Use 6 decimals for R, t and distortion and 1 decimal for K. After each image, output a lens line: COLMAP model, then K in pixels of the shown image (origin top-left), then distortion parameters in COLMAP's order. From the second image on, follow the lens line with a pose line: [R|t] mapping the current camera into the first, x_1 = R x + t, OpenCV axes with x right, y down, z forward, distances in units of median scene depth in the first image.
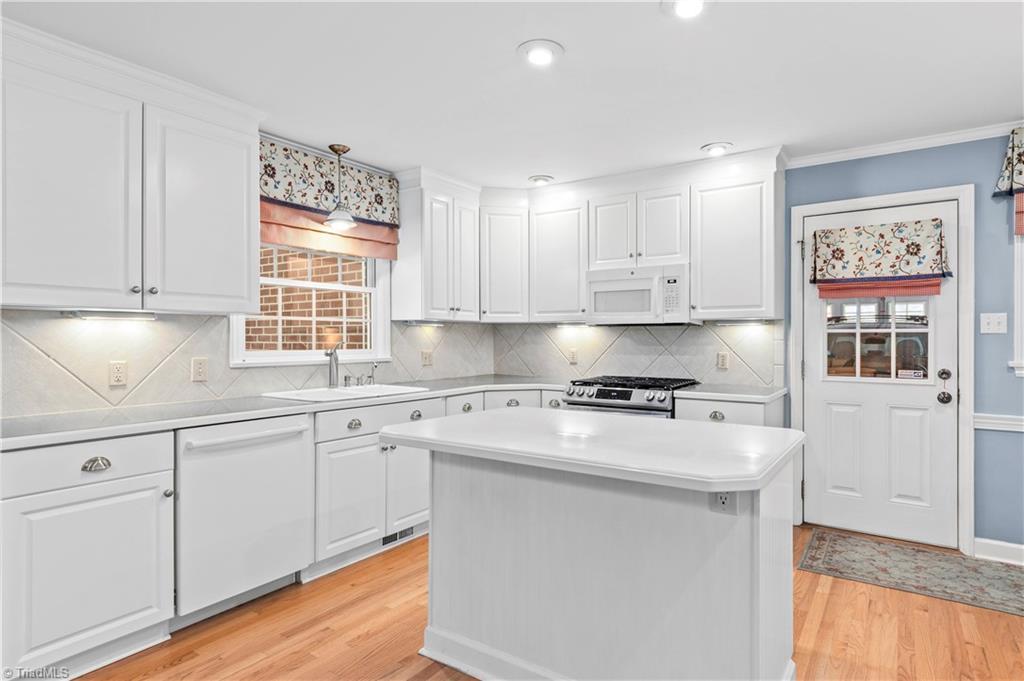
lens RADIAL K [[560.0, 0, 521.0], [0, 560.0, 340.4], [0, 0, 1]] dist [0.008181, -0.001606]
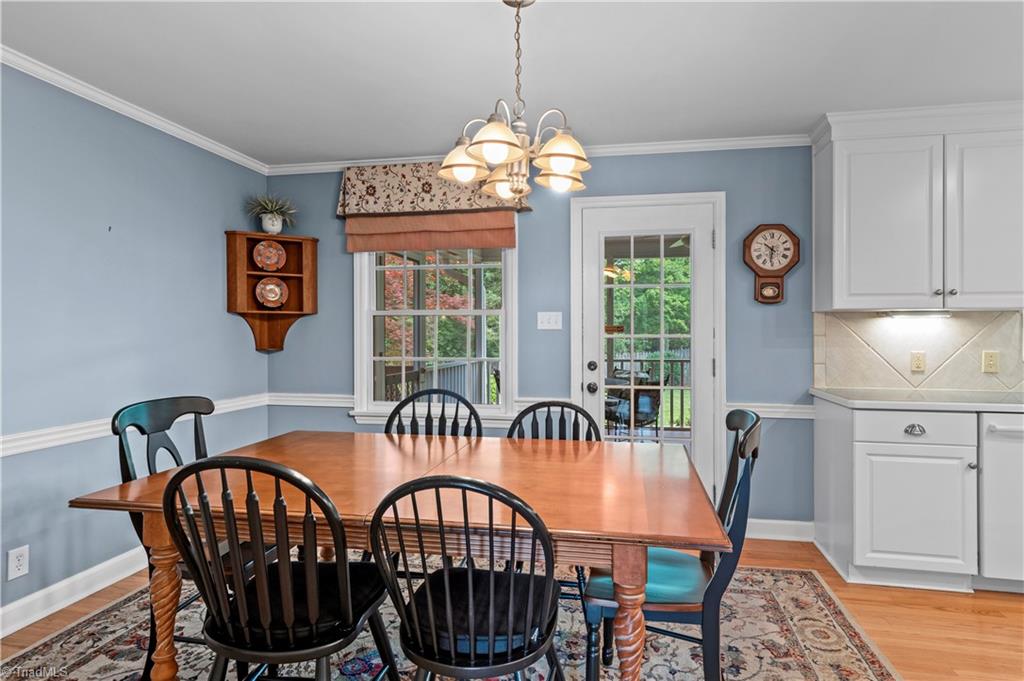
lens RADIAL K [[549.7, 0, 536.7], [0, 549.7, 332.4], [0, 0, 1]] dist [0.010710, 0.001261]
pose [[0.413882, 0.003525, -0.910324, 0.037492], [-0.003670, 0.999991, 0.002203, -0.003509], [0.910323, 0.002429, 0.413891, -0.258622]]
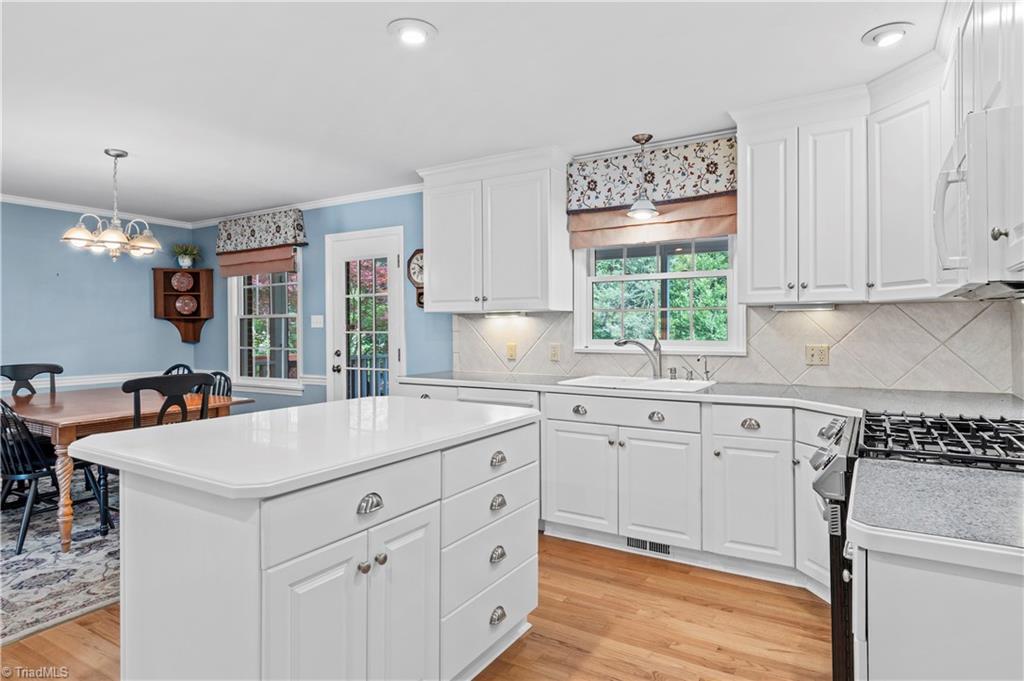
lens RADIAL K [[549.7, 0, 513.8], [0, 549.7, 332.5], [0, 0, 1]] dist [0.010710, 0.001261]
pose [[0.078377, 0.009602, -0.996878, 0.813561], [0.001871, 0.999950, 0.009779, -0.008671], [0.996922, -0.002632, 0.078356, 0.888504]]
